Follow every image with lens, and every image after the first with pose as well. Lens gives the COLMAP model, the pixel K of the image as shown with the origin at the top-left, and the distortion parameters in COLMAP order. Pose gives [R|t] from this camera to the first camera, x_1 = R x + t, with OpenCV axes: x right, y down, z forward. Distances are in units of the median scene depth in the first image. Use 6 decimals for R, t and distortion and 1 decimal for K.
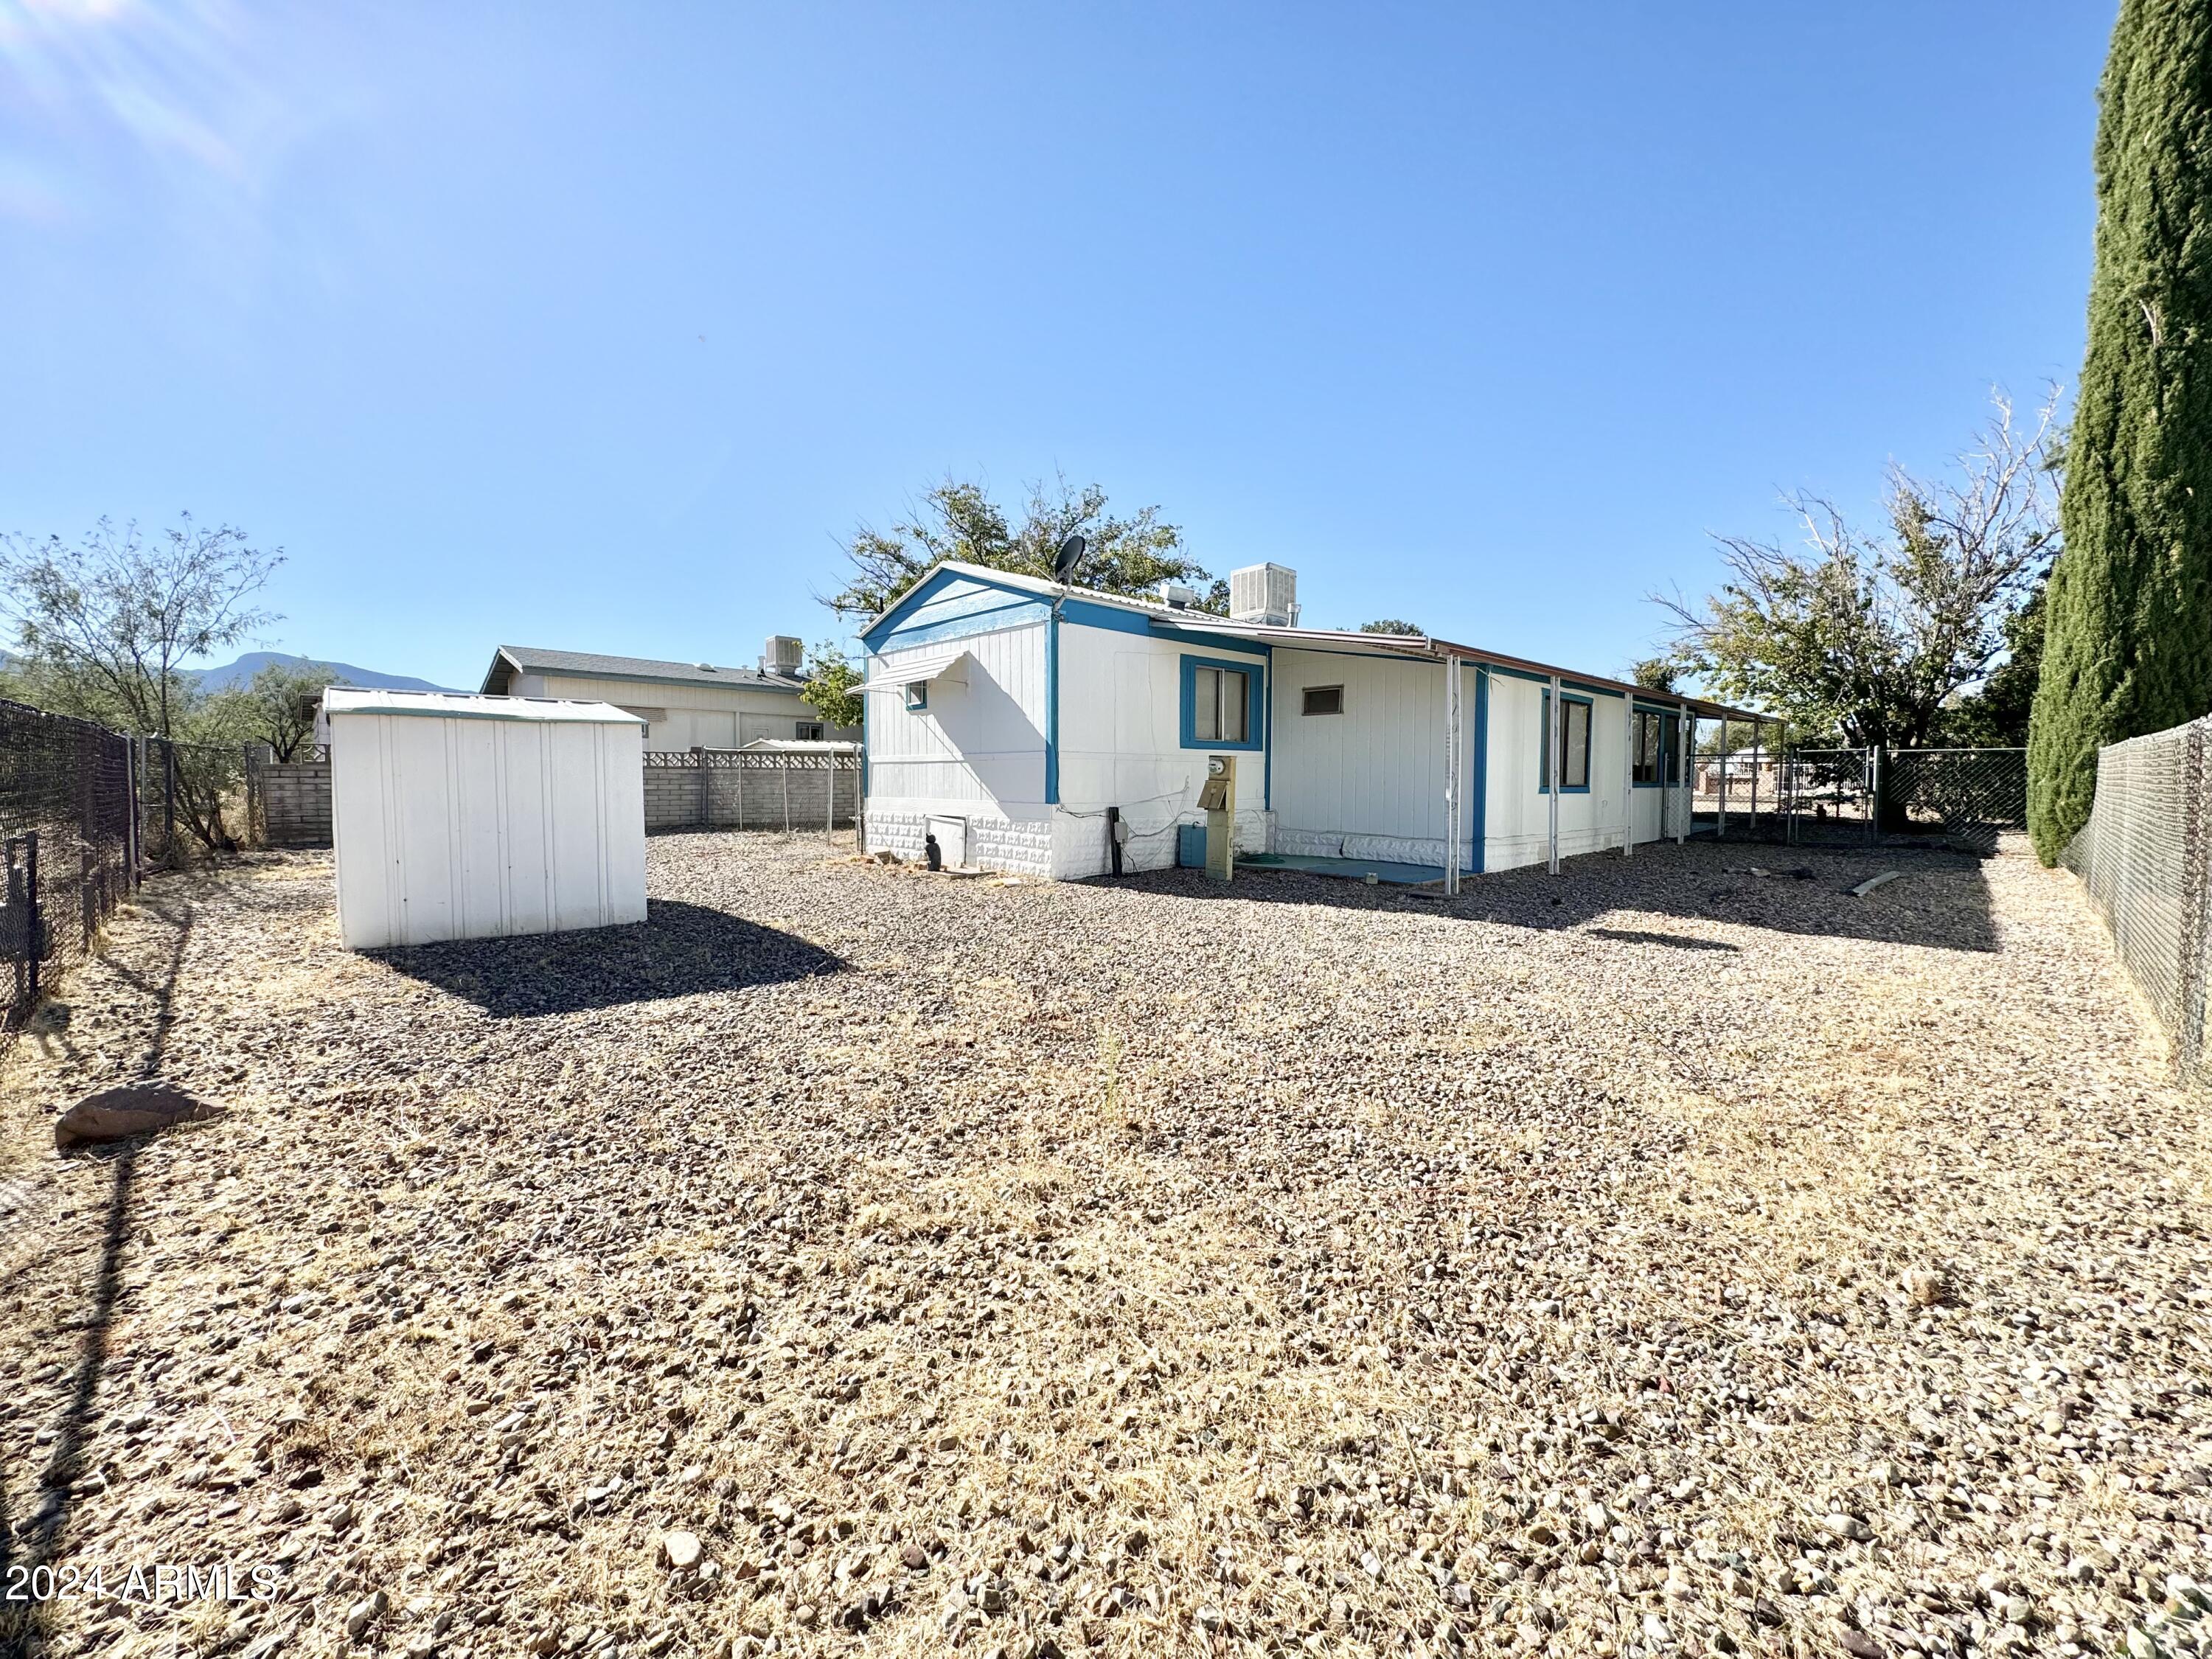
lens RADIAL K [[878.5, 0, 1110.8], [0, 878.5, 824.7], [0, 0, 1]] dist [0.001029, 0.000099]
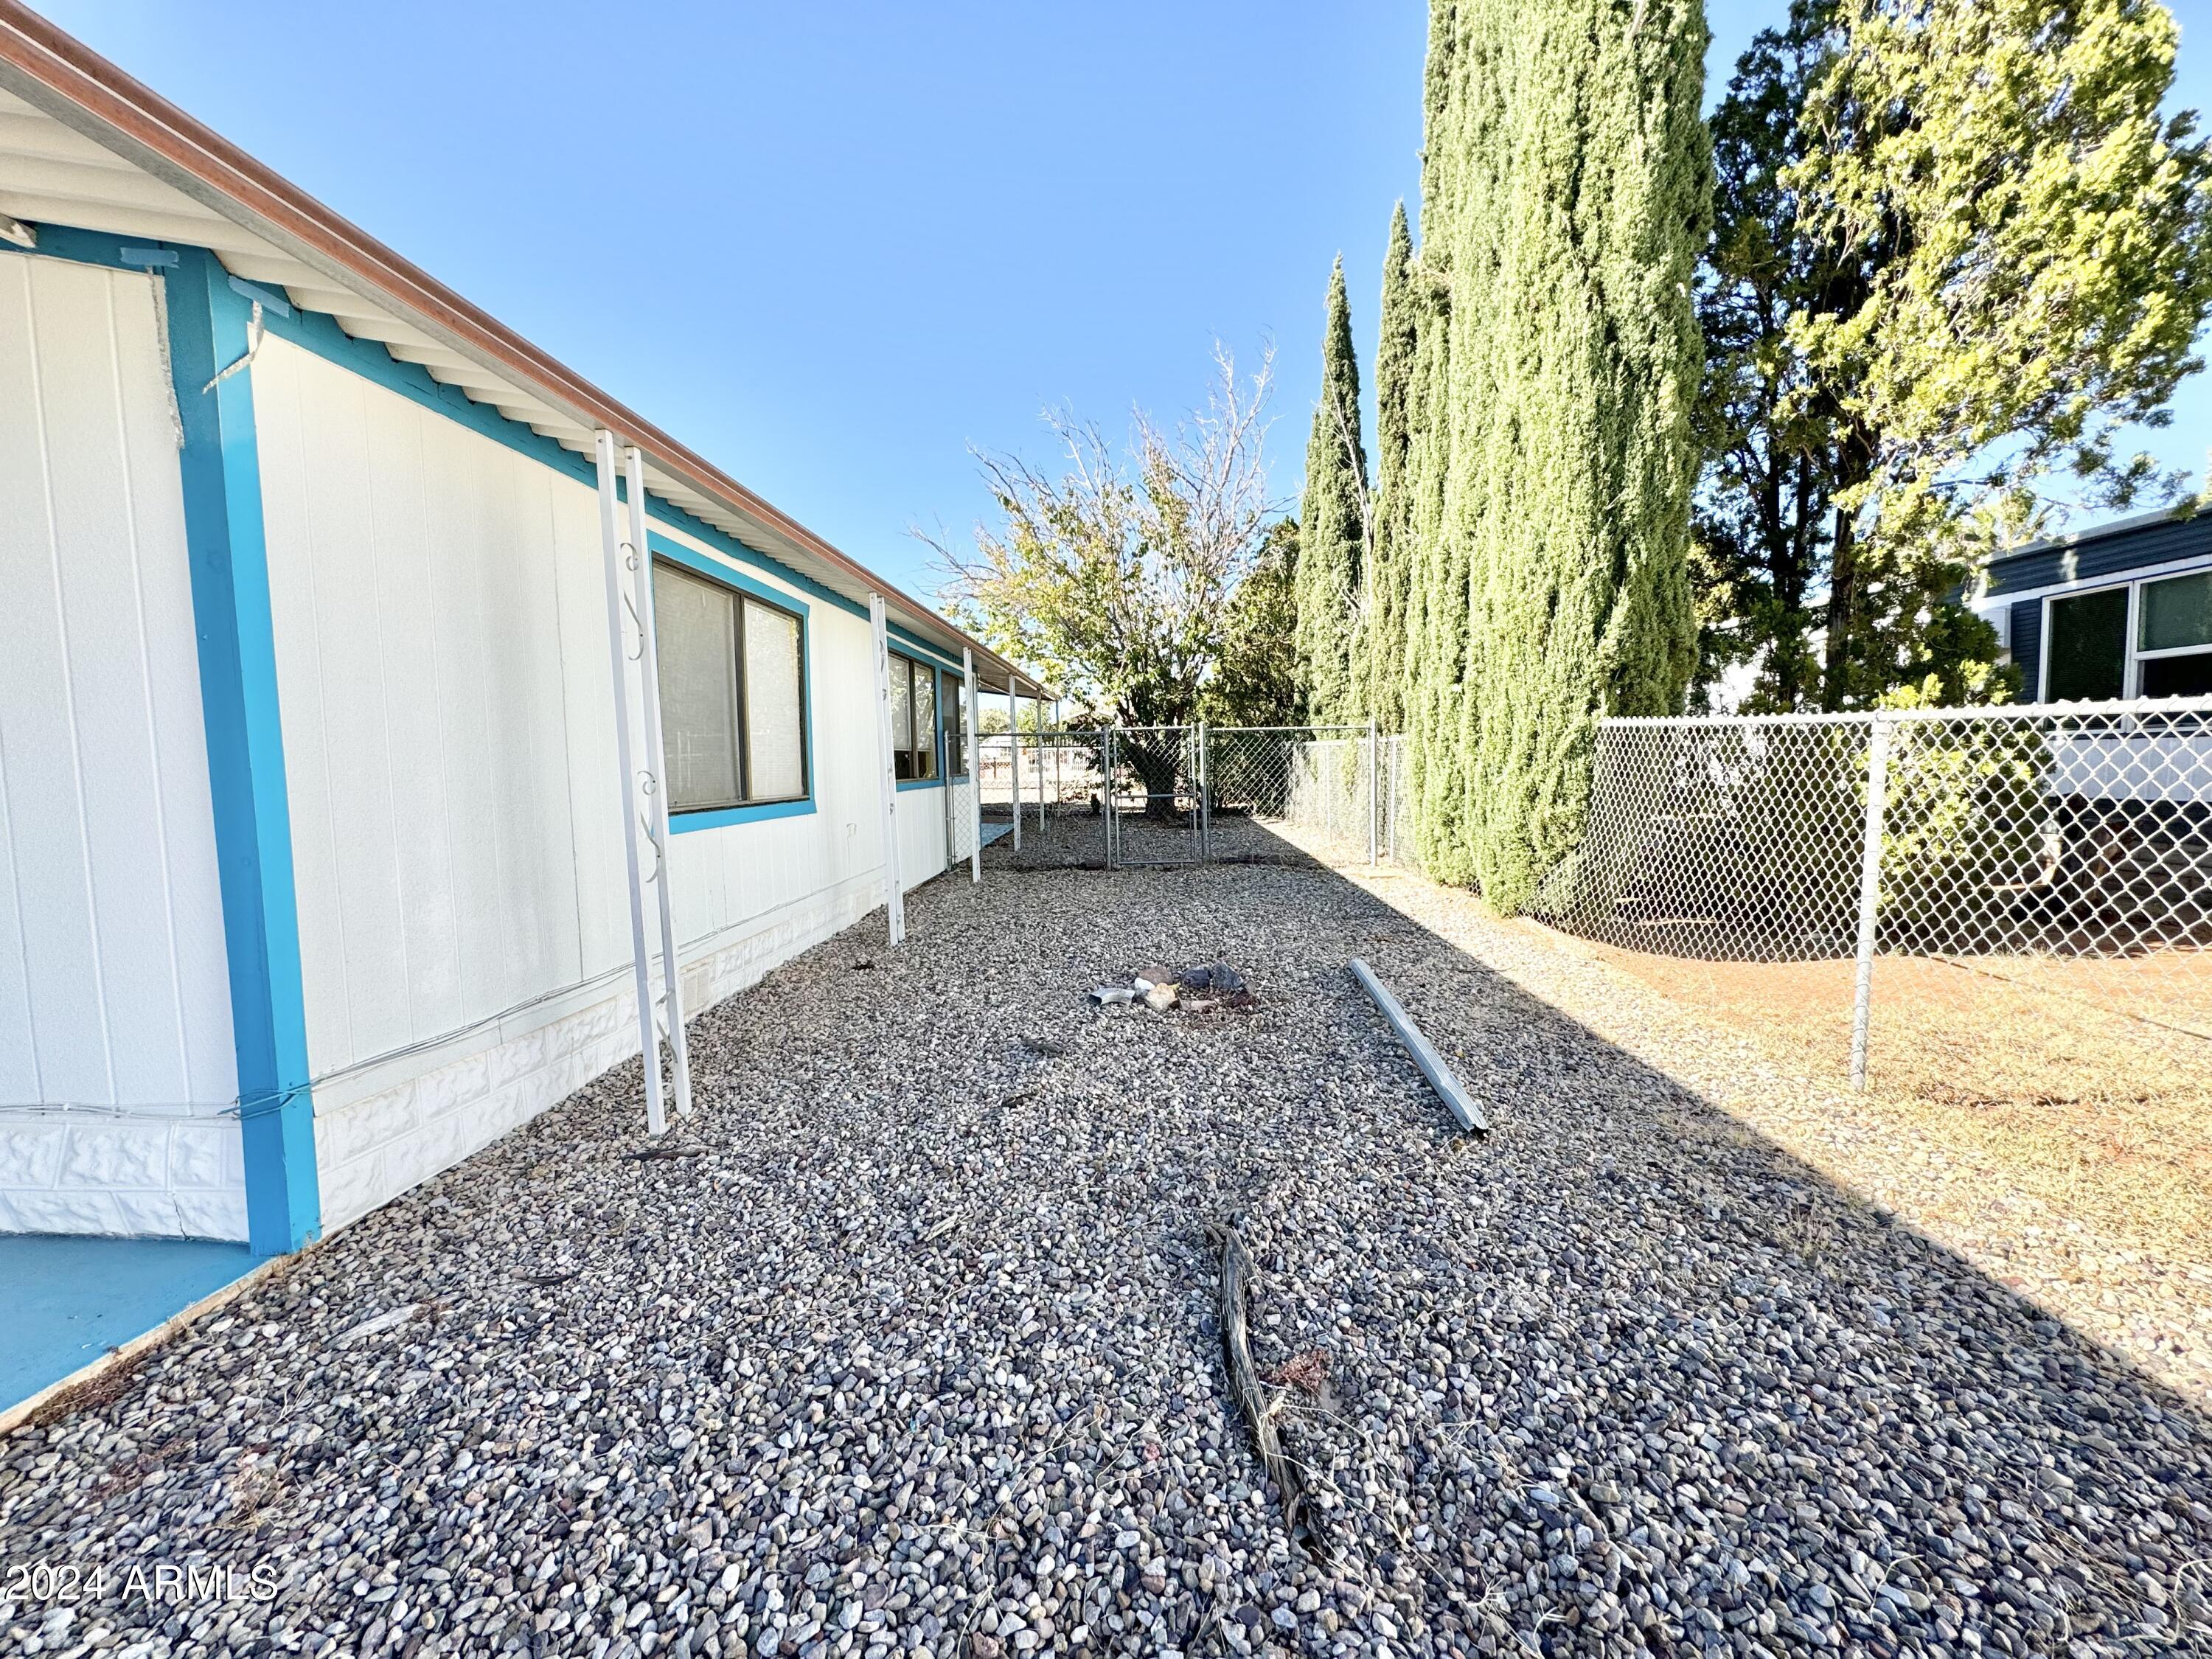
lens RADIAL K [[878.5, 0, 1108.6], [0, 878.5, 827.1], [0, 0, 1]] dist [0.001029, 0.000099]
pose [[0.726977, -0.066952, 0.683390, 0.480865], [0.052757, 0.997739, 0.041627, -0.056429], [-0.684633, 0.005792, 0.728865, 0.785059]]
